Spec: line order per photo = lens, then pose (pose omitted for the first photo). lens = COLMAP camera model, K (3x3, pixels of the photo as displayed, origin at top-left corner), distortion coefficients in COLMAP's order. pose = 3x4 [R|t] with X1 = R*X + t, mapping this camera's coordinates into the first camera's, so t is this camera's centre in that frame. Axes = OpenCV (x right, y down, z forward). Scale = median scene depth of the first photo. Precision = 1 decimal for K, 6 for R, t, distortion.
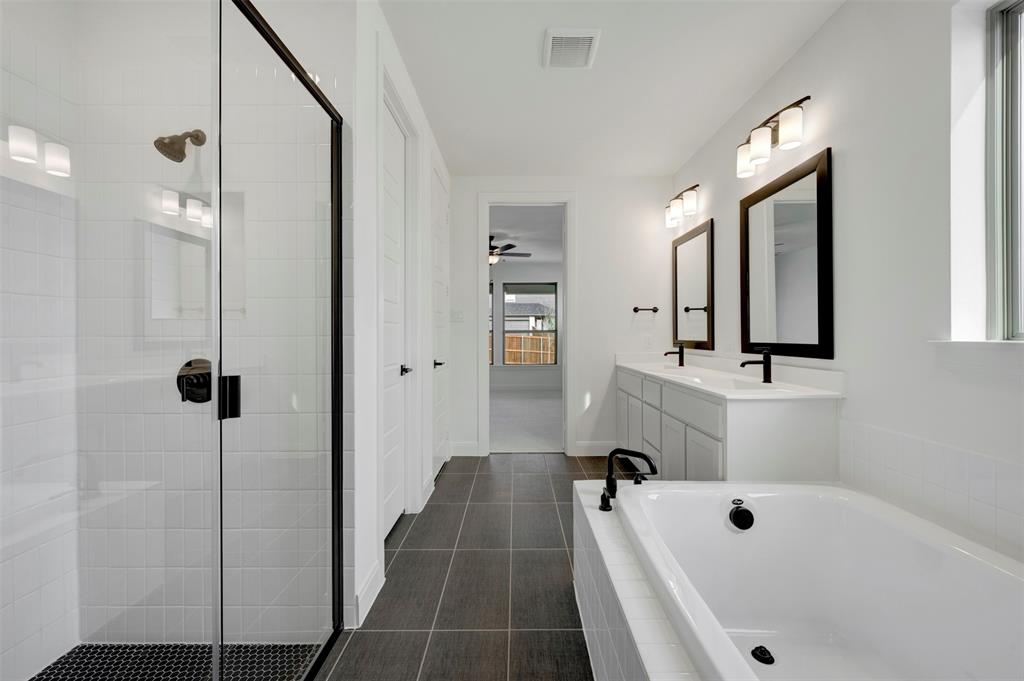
lens RADIAL K [[410.1, 0, 515.5], [0, 410.1, 335.5], [0, 0, 1]] dist [0.000812, 0.000187]
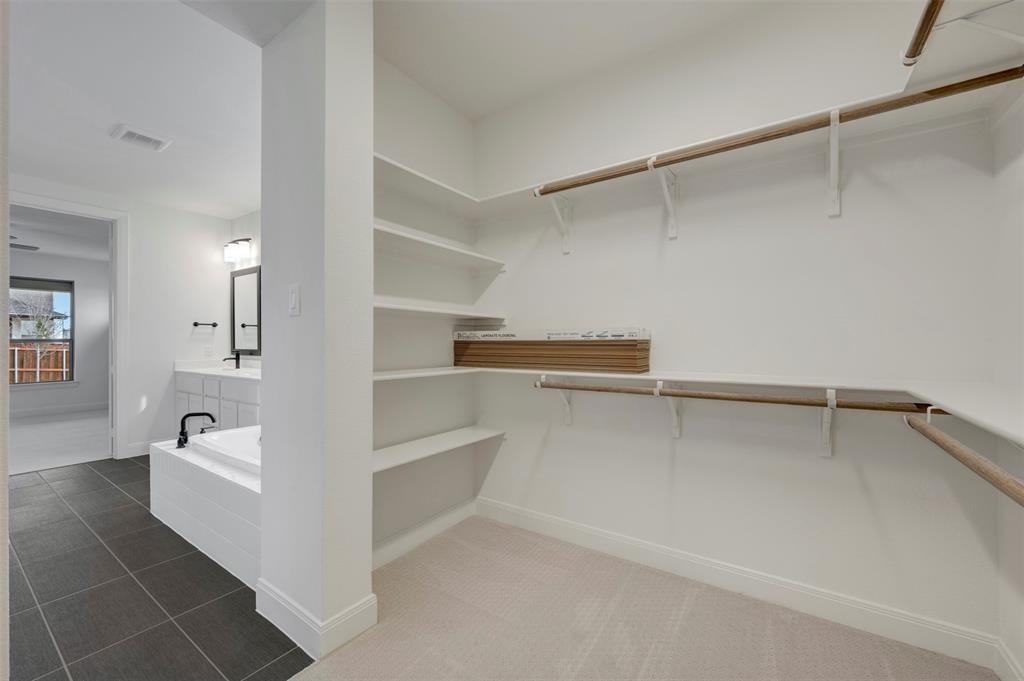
lens RADIAL K [[416.0, 0, 513.0], [0, 416.0, 345.7], [0, 0, 1]] dist [0.011710, -0.000030]
pose [[0.584308, 0.001604, 0.811530, -0.171926], [-0.000384, 0.999998, -0.001700, 0.002579], [-0.811532, 0.000682, 0.584308, -0.508236]]
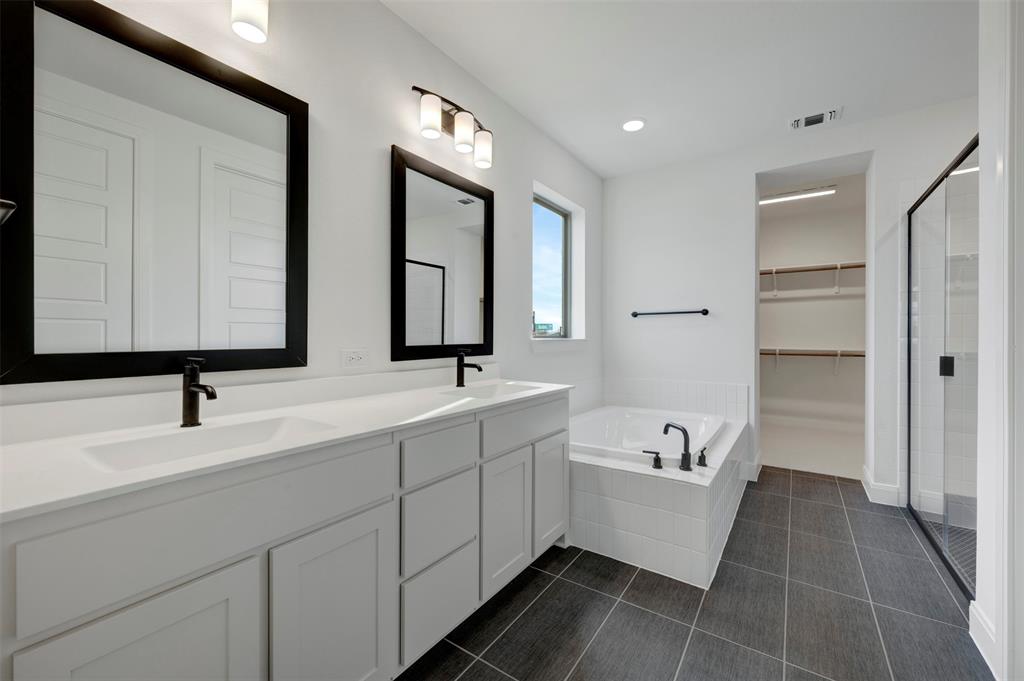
lens RADIAL K [[410.1, 0, 515.5], [0, 410.1, 335.5], [0, 0, 1]] dist [0.000812, 0.000187]
pose [[-0.822429, -0.004748, 0.568848, -0.018095], [-0.004120, 0.999989, 0.002390, -0.003488], [-0.568853, -0.000378, -0.822439, 1.084445]]
